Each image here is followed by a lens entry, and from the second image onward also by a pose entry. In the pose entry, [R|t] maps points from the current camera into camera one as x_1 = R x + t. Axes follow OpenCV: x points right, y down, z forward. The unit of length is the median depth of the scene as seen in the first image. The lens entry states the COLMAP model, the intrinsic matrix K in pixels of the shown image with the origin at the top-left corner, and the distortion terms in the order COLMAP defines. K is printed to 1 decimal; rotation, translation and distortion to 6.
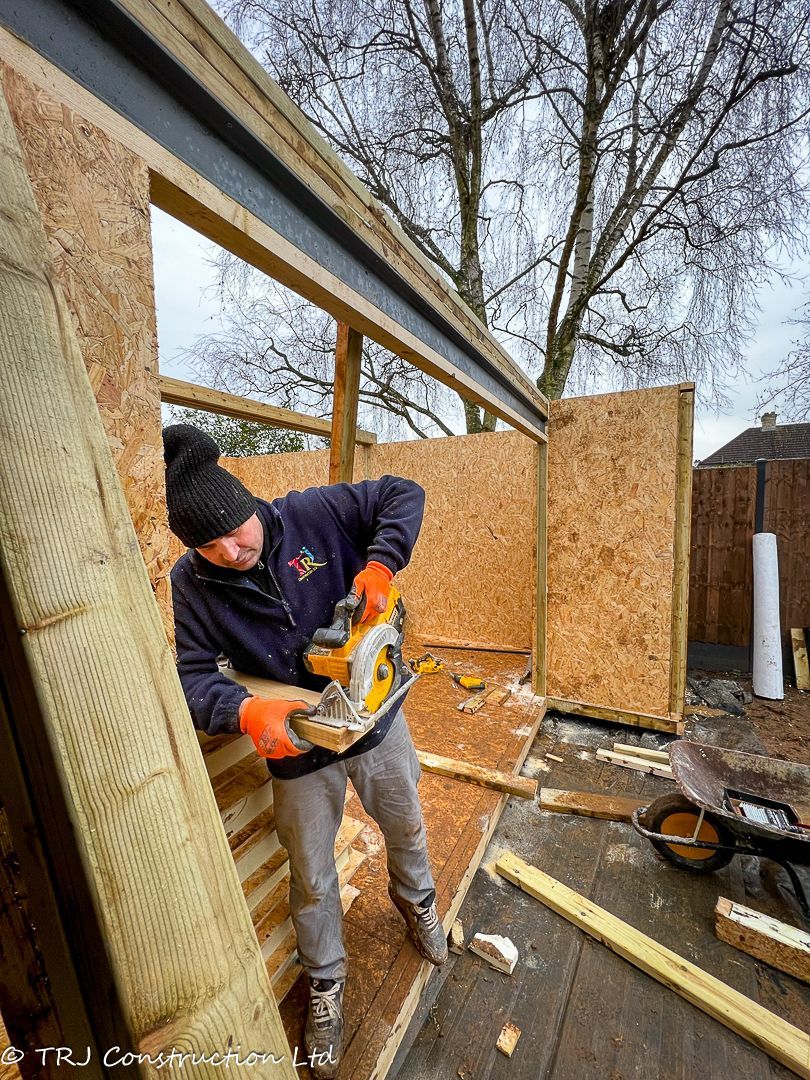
lens RADIAL K [[431.8, 0, 400.9], [0, 431.8, 540.0], [0, 0, 1]] dist [-0.000414, -0.000230]
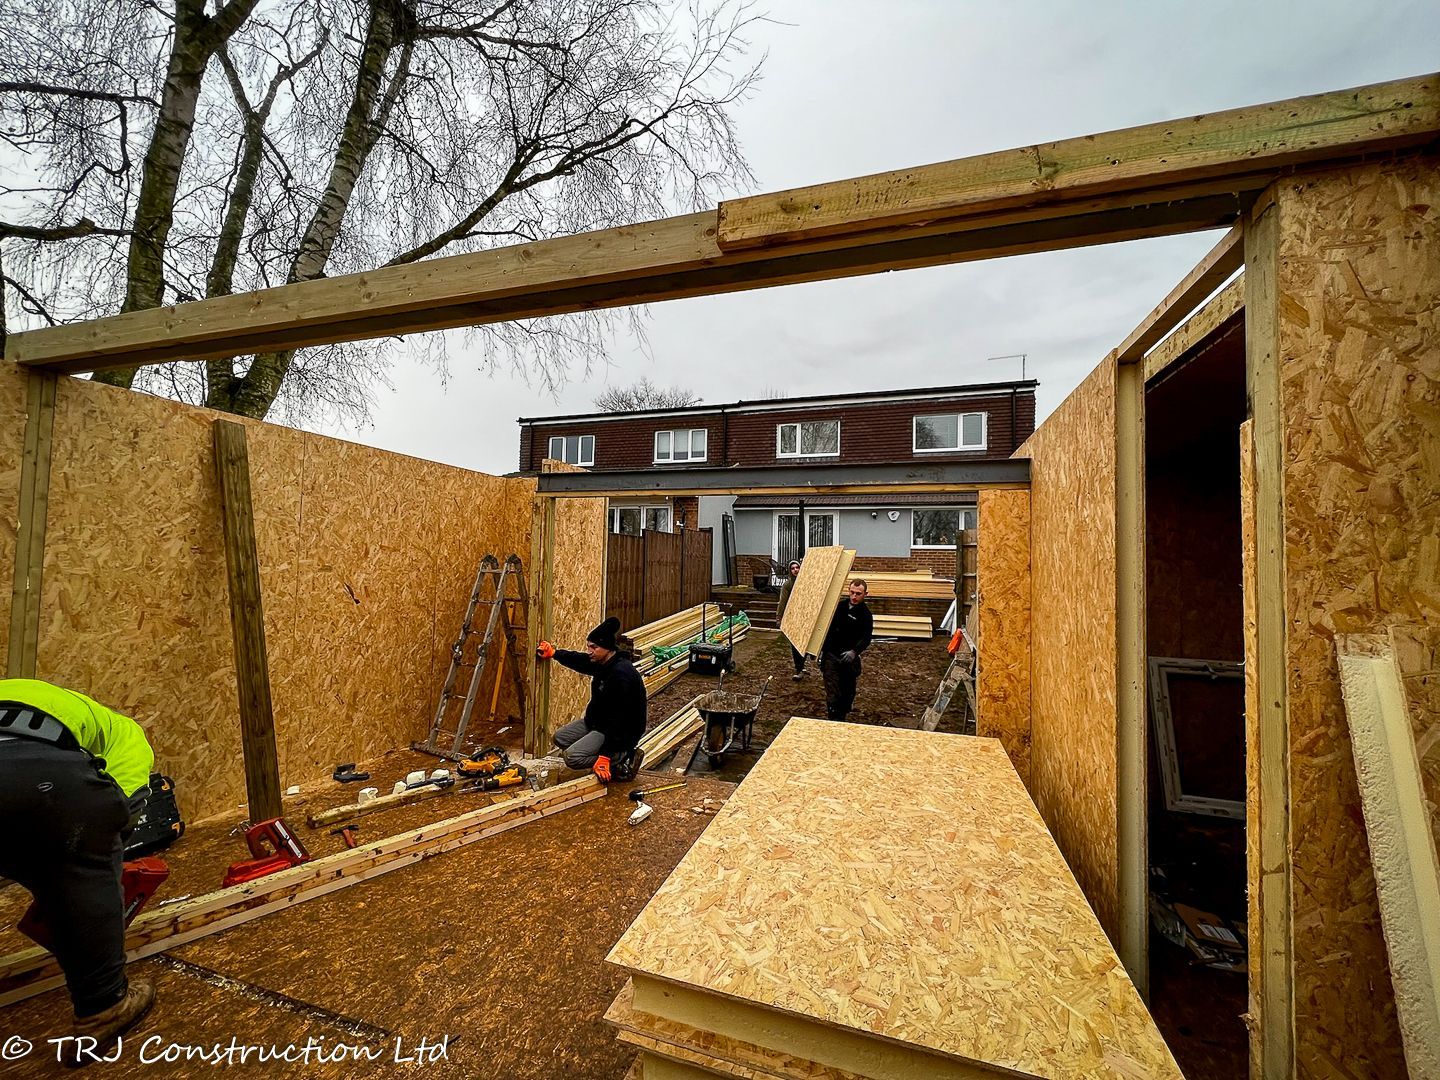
lens RADIAL K [[575.8, 0, 720.2], [0, 575.8, 543.6], [0, 0, 1]] dist [-0.000414, -0.000230]
pose [[-0.206712, 0.047032, 0.977271, -0.769833], [0.047391, 0.998153, -0.038012, -0.034123], [-0.977253, 0.038456, -0.208559, 0.645247]]
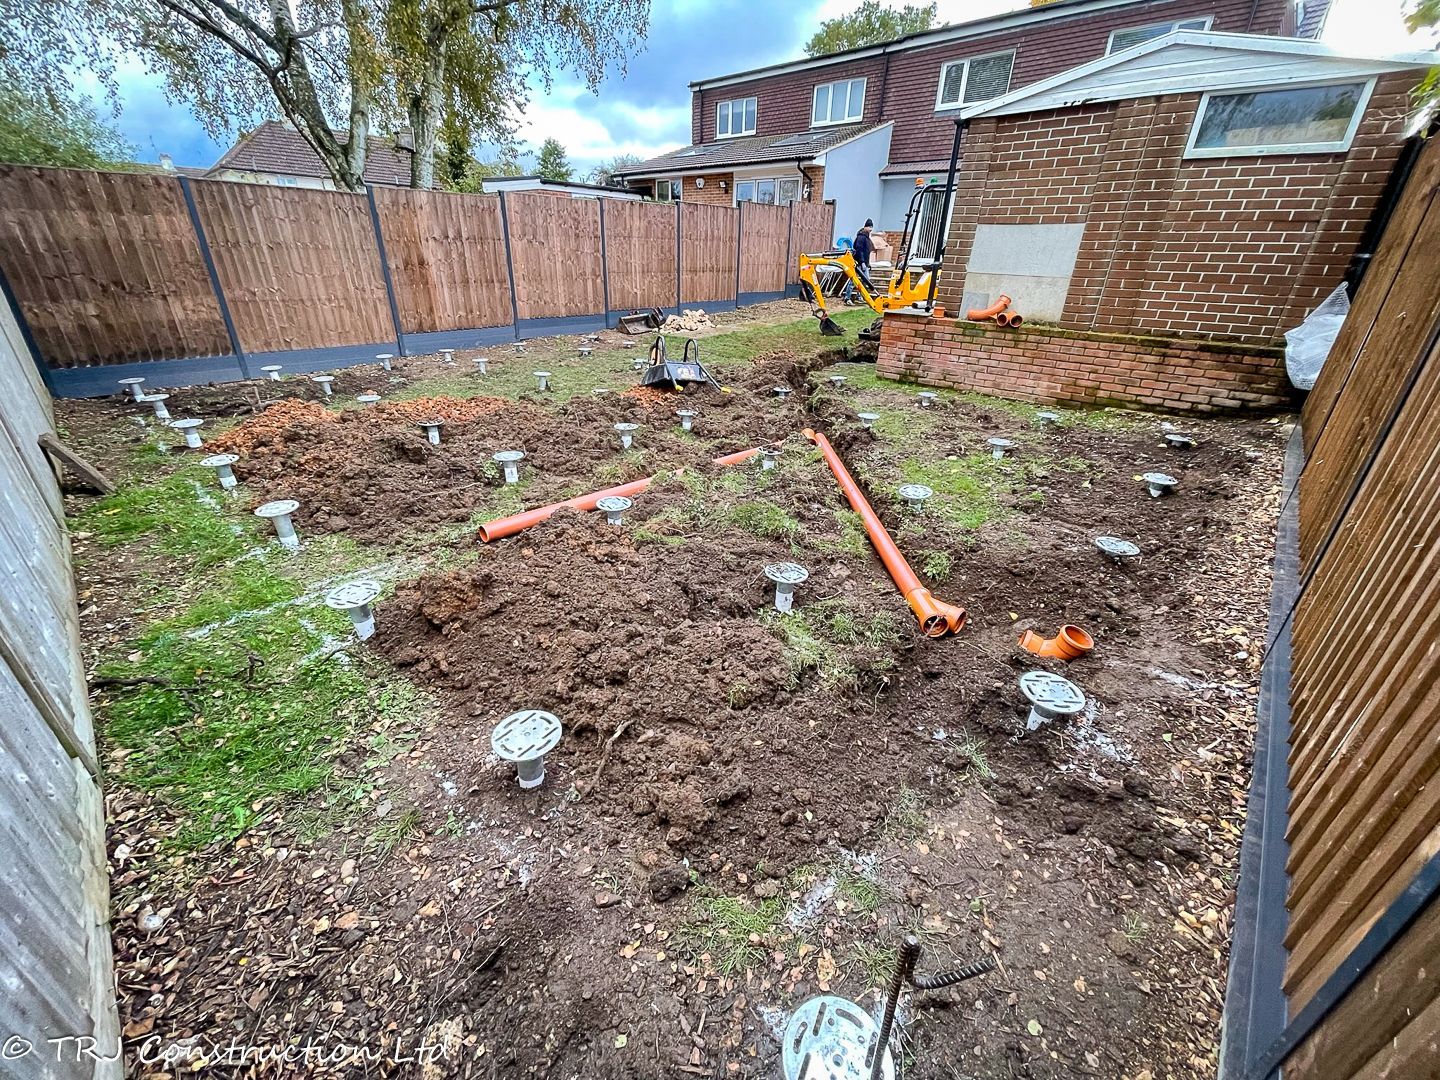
lens RADIAL K [[581.9, 0, 716.7], [0, 581.9, 535.3], [0, 0, 1]] dist [-0.000350, 0.000000]
pose [[0.203074, -0.406629, 0.890738, -1.461315], [0.036873, 0.912223, 0.408031, 0.108546], [-0.978469, -0.050017, 0.200243, -0.002883]]
